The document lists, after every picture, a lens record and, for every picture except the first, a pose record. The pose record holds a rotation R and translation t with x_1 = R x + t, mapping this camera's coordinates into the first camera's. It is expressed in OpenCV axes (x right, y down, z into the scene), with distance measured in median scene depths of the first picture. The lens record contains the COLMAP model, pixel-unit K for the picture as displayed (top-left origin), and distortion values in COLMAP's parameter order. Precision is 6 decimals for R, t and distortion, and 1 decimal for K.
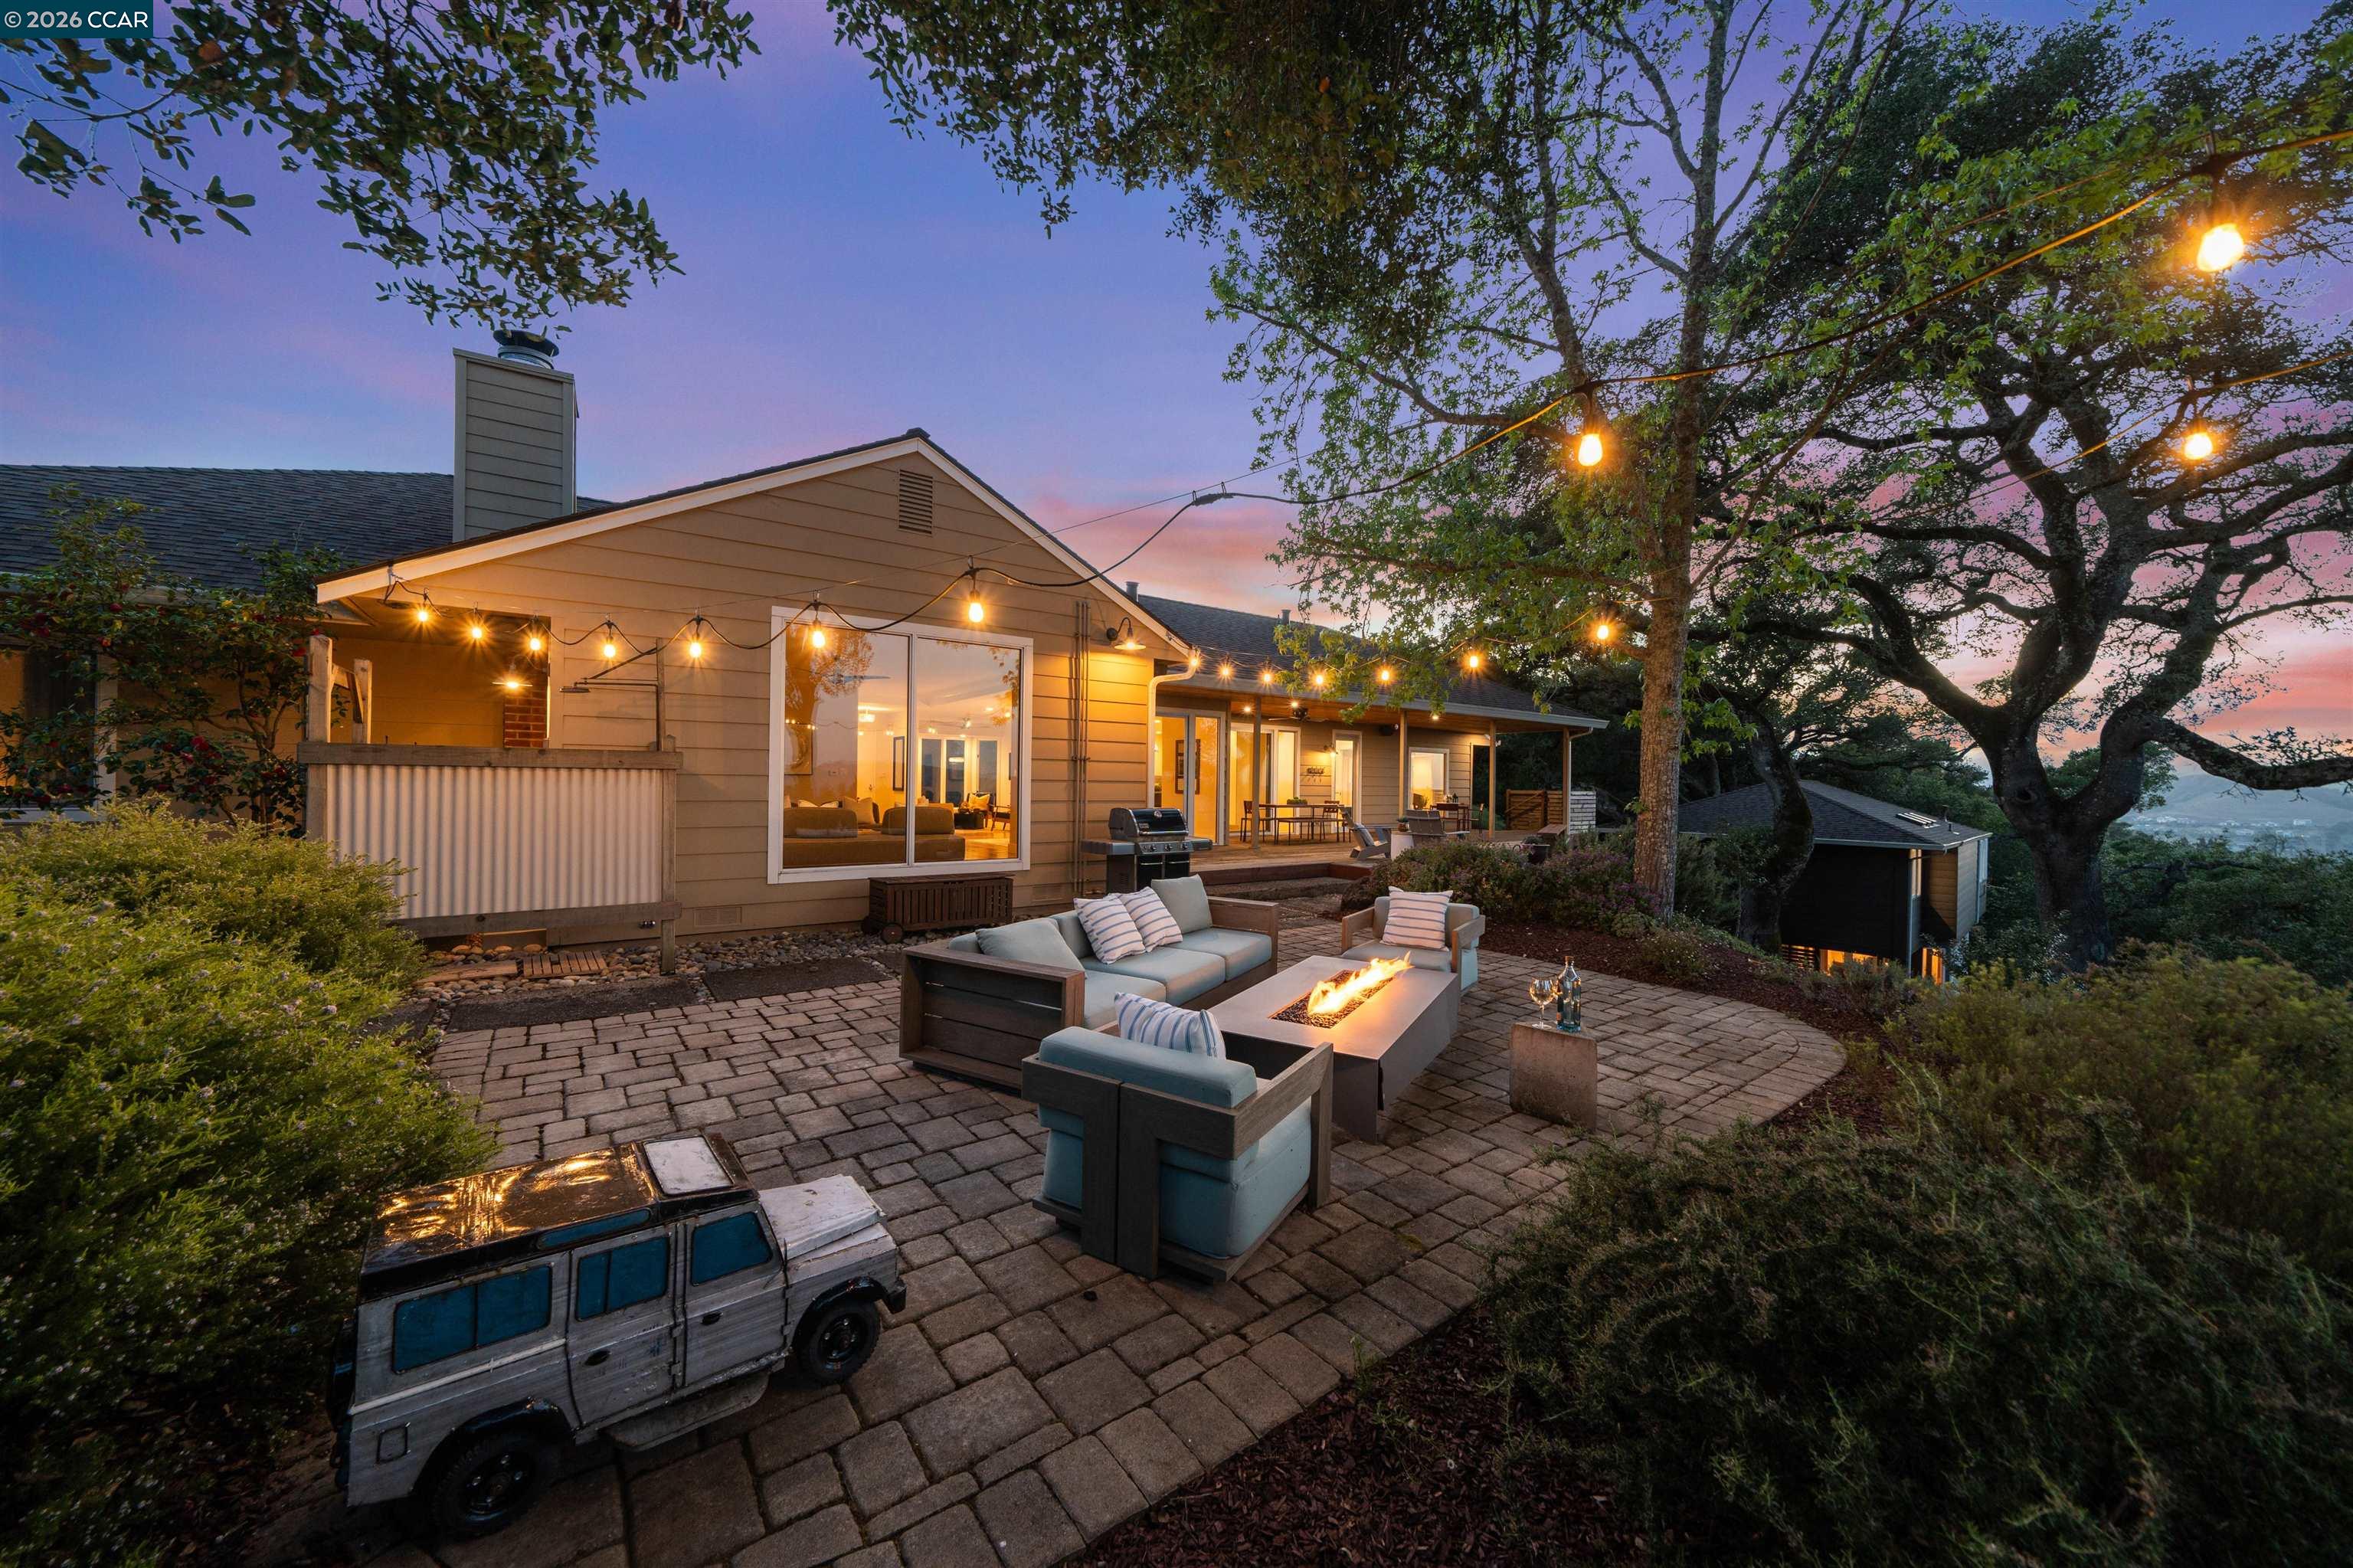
lens RADIAL K [[803.8, 0, 1125.0], [0, 803.8, 782.9], [0, 0, 1]] dist [-0.001401, -0.000077]
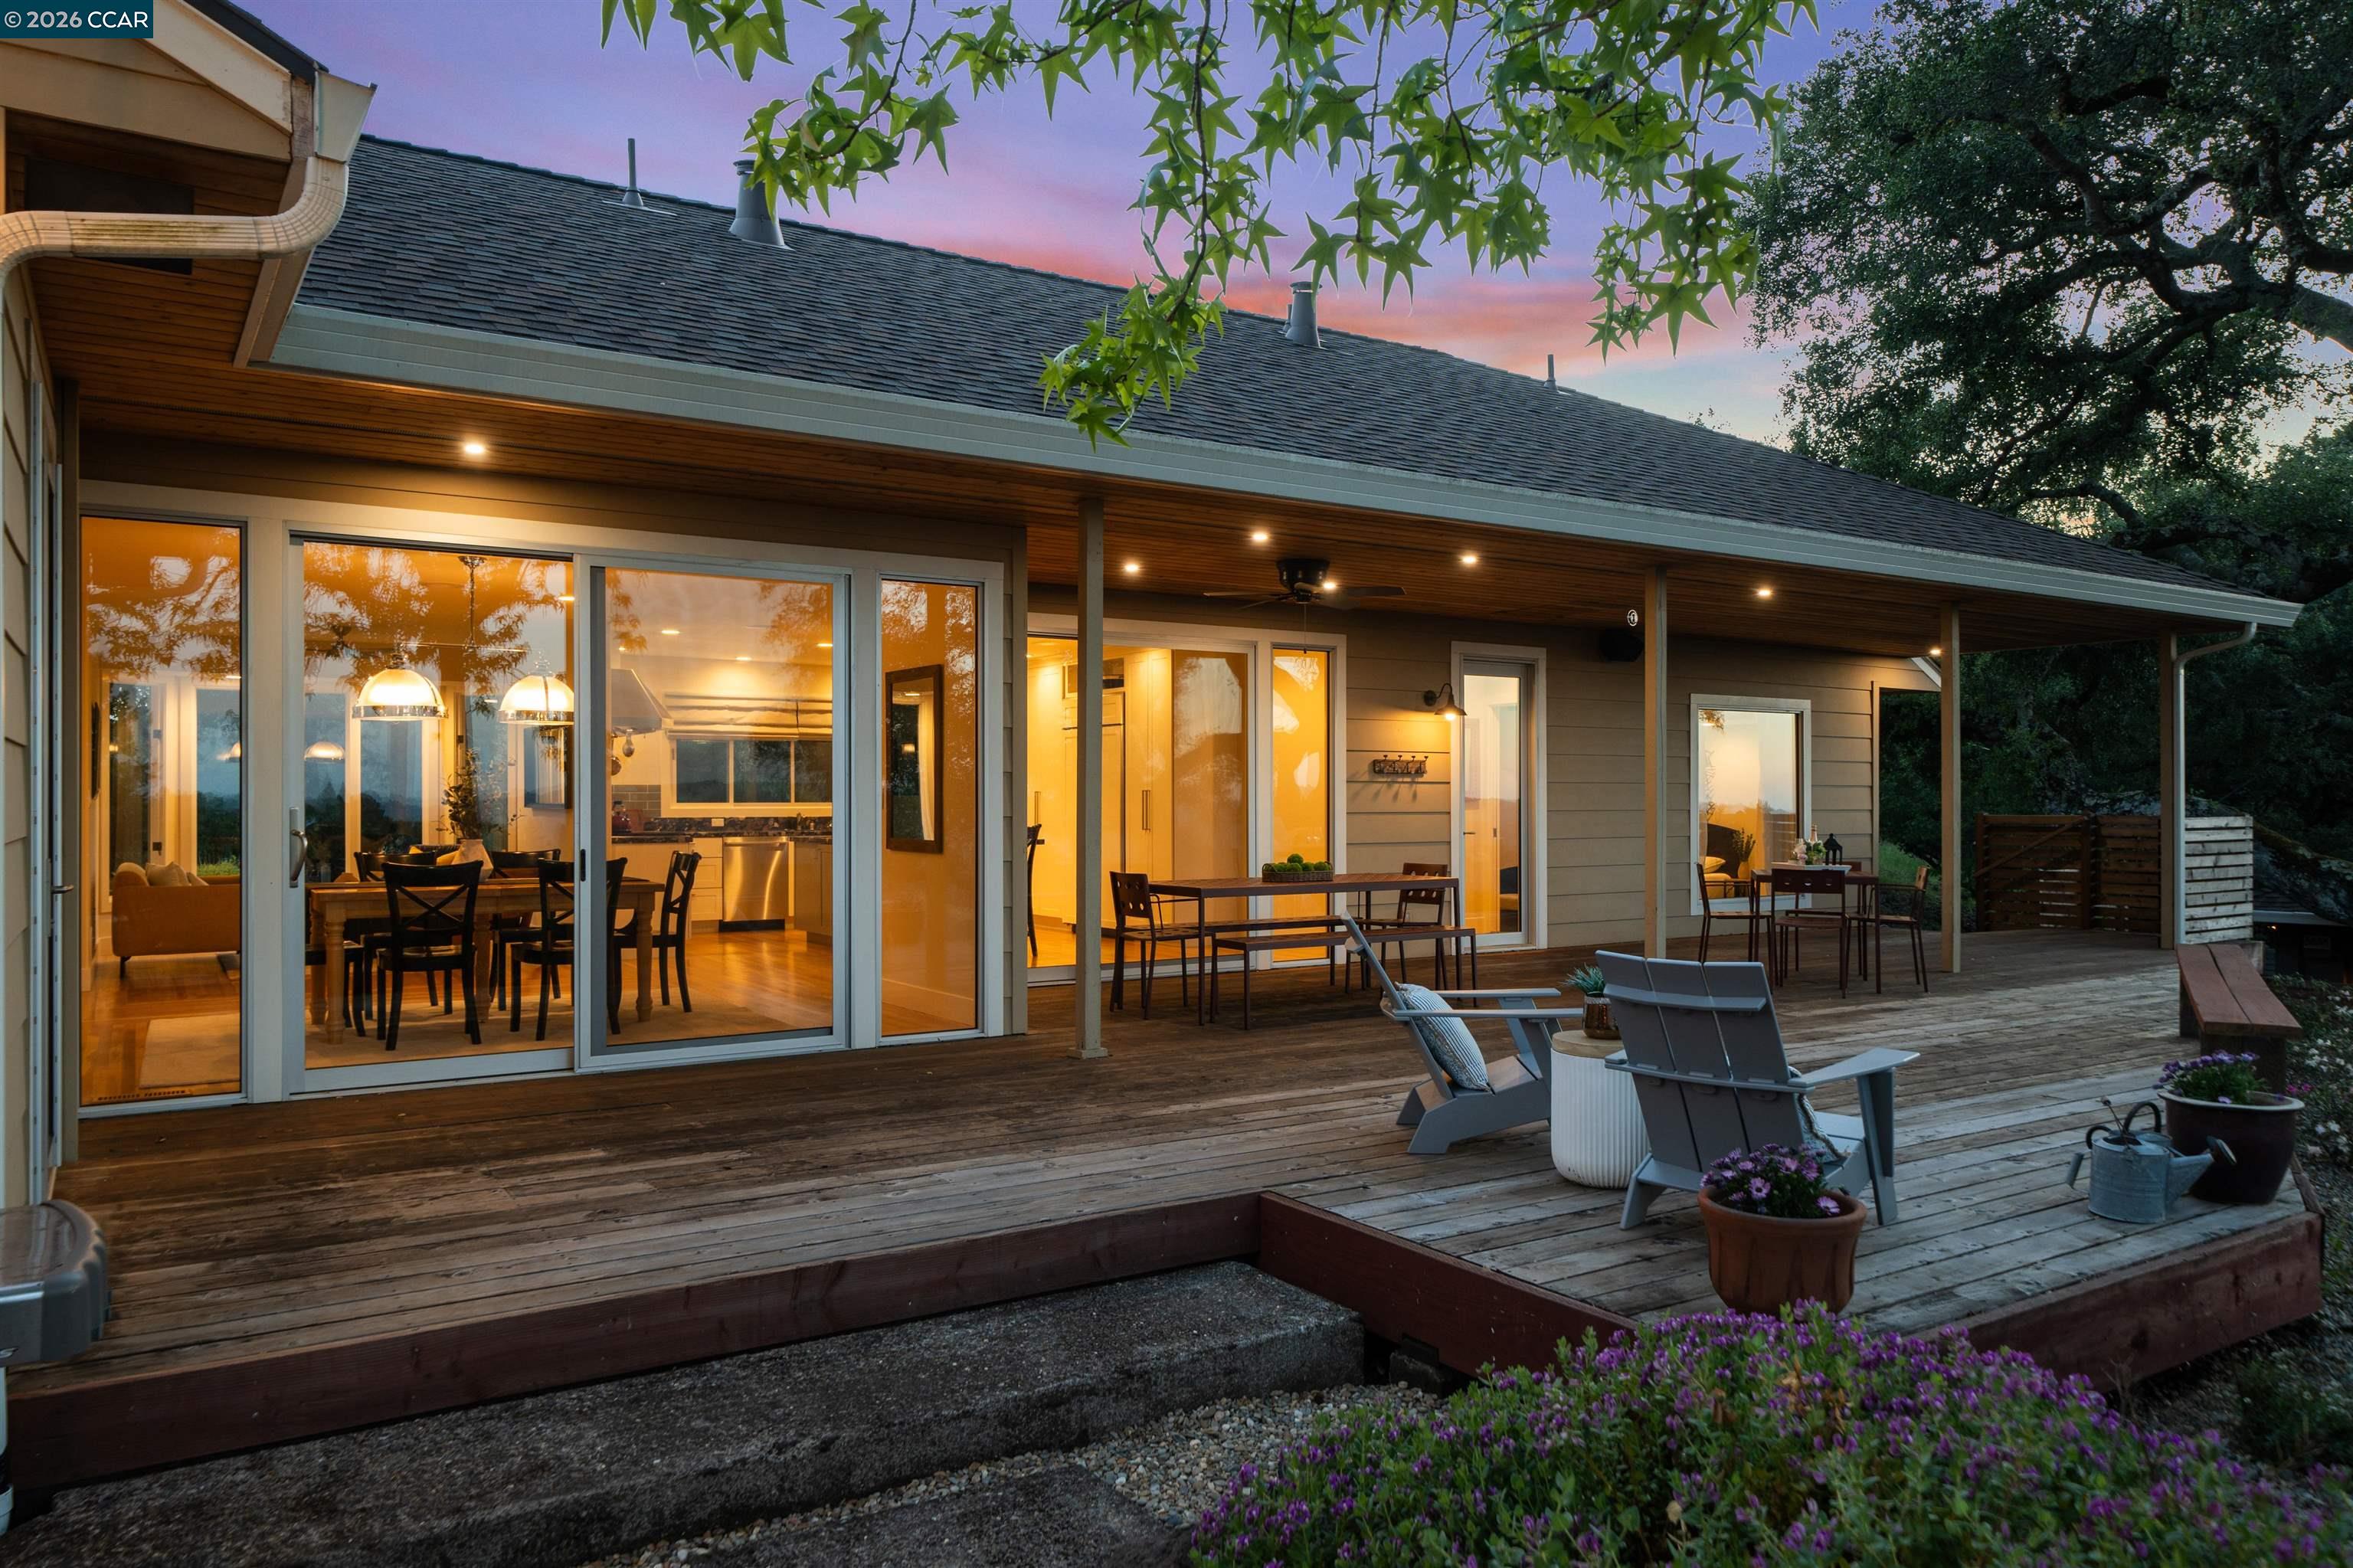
lens RADIAL K [[1631.9, 0, 1168.7], [0, 1631.9, 804.6], [0, 0, 1]] dist [0.022129, -0.000068]
pose [[0.999910, -0.012195, 0.005599, 0.230109], [0.012154, 0.999899, 0.007397, -0.009018], [-0.005689, -0.007329, 0.999957, 0.563086]]
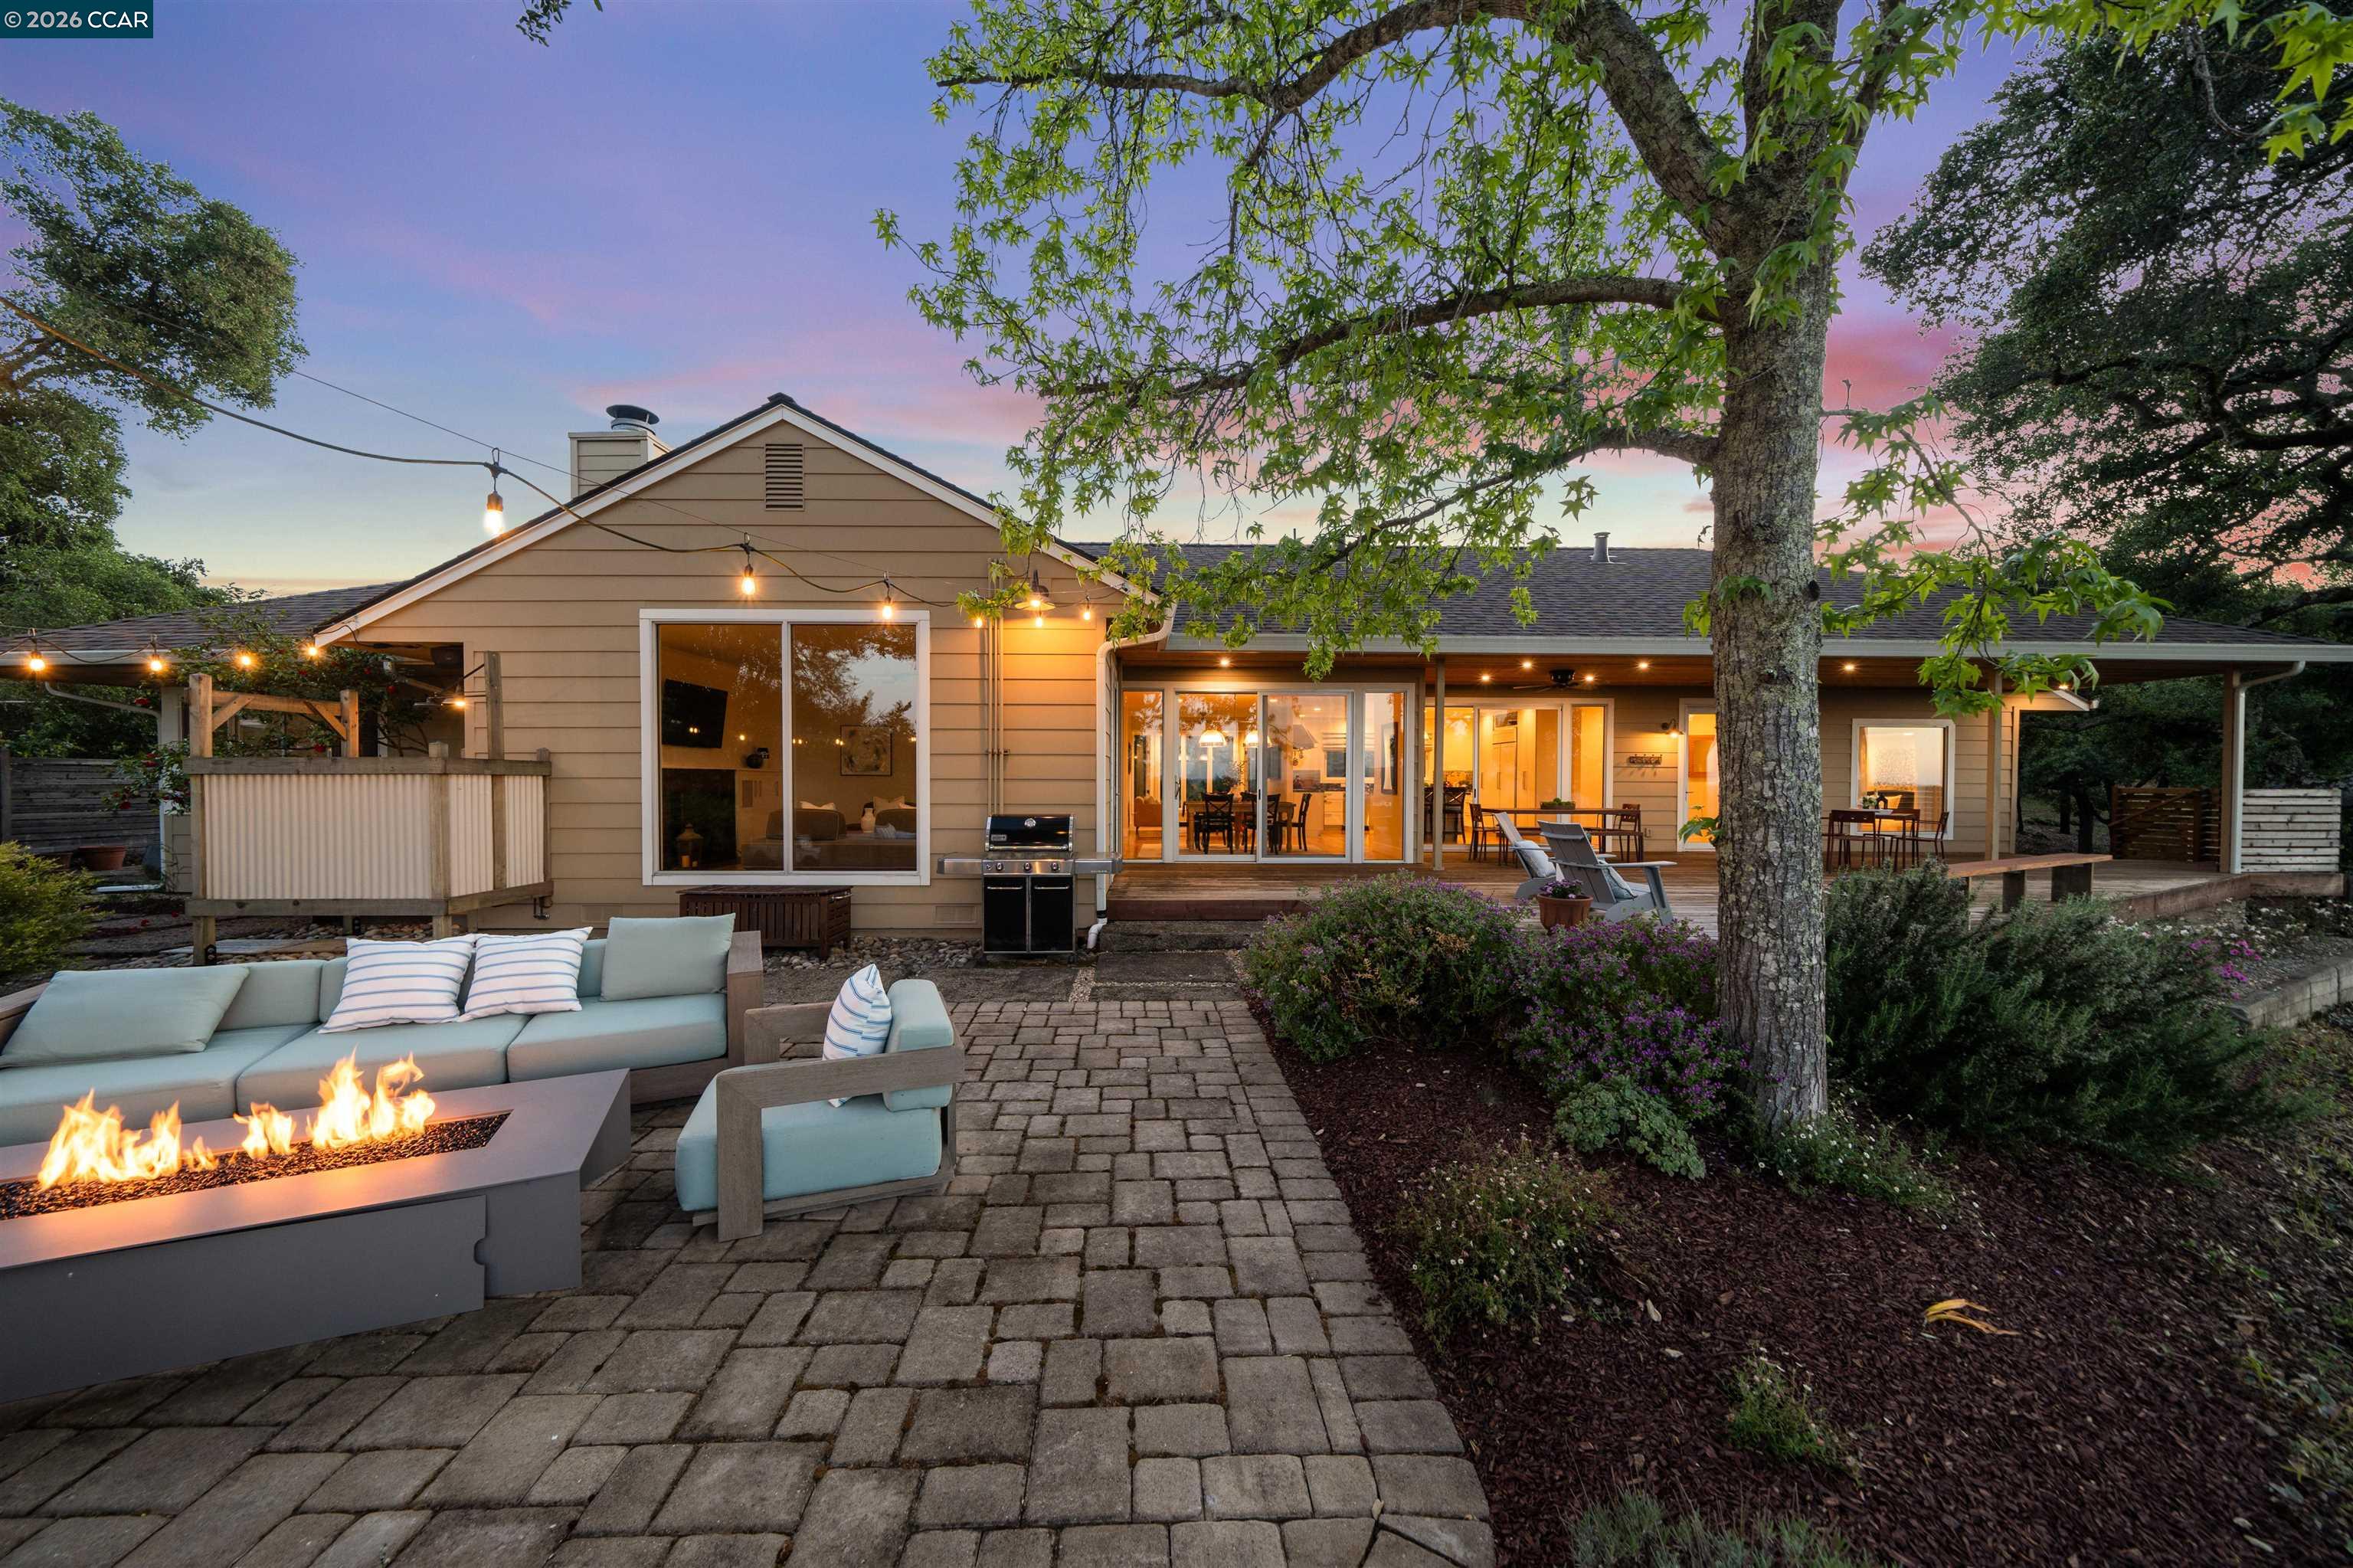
lens RADIAL K [[803.8, 0, 1125.0], [0, 803.8, 782.9], [0, 0, 1]] dist [-0.001401, -0.000077]
pose [[0.834849, -0.004321, -0.550463, 0.398739], [0.007138, 0.999970, 0.002976, -0.000764], [0.550433, -0.006414, 0.834854, 0.318591]]
